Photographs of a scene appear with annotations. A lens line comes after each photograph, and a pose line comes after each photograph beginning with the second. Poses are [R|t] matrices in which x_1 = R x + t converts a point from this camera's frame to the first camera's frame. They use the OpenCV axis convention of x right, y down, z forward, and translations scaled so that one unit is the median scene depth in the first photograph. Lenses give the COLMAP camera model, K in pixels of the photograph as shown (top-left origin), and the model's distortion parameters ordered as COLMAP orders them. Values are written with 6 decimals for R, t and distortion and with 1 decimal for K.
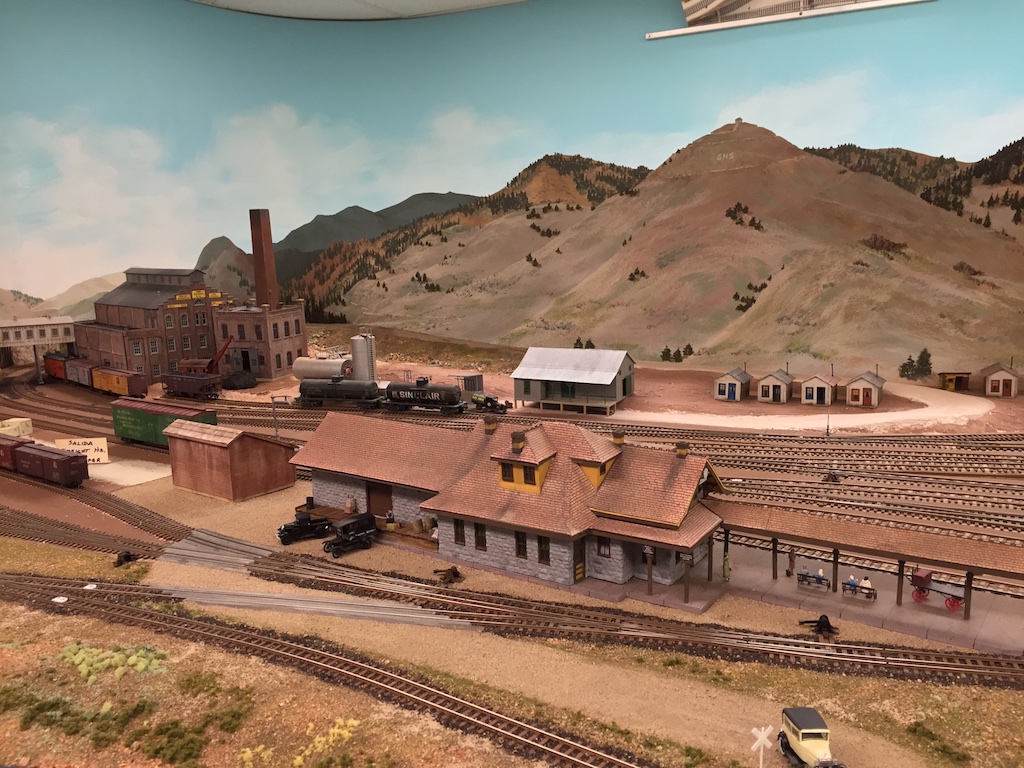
lens RADIAL K [[879.8, 0, 512.0], [0, 879.8, 384.0], [0, 0, 1]] dist [0.083037, -0.126077]
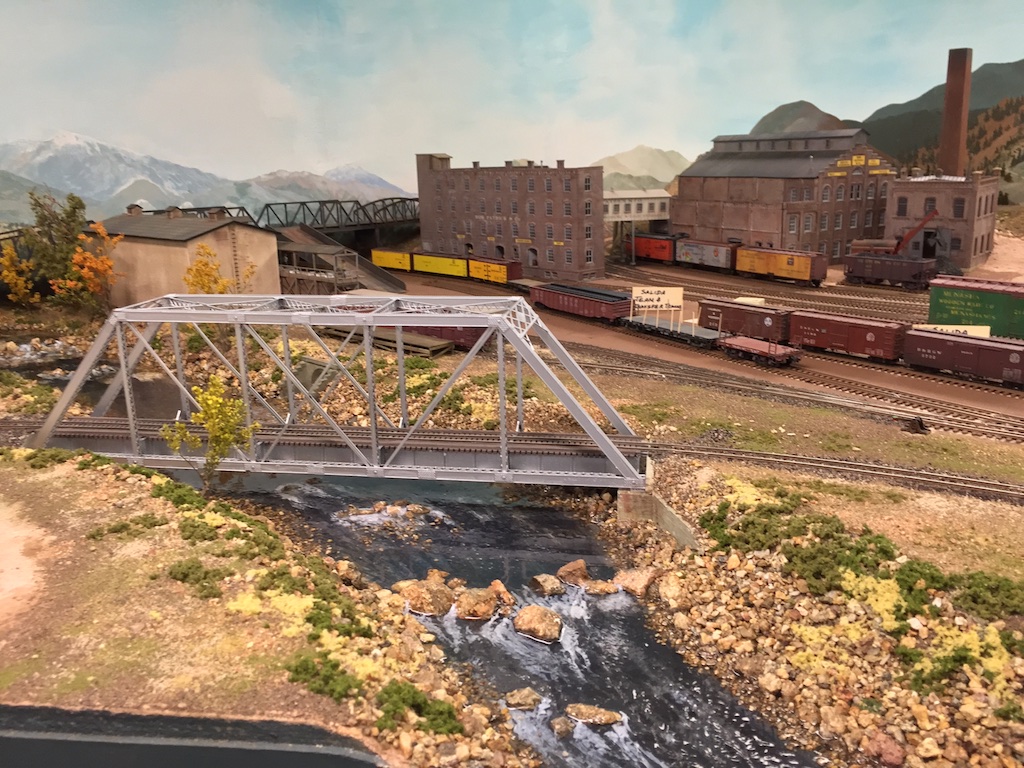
lens RADIAL K [[879.8, 0, 512.0], [0, 879.8, 384.0], [0, 0, 1]] dist [0.083037, -0.126077]
pose [[0.955980, 0.084707, -0.280939, -0.528186], [-0.057219, 0.992861, 0.104657, 0.045182], [0.287798, -0.083975, 0.954002, 0.145027]]
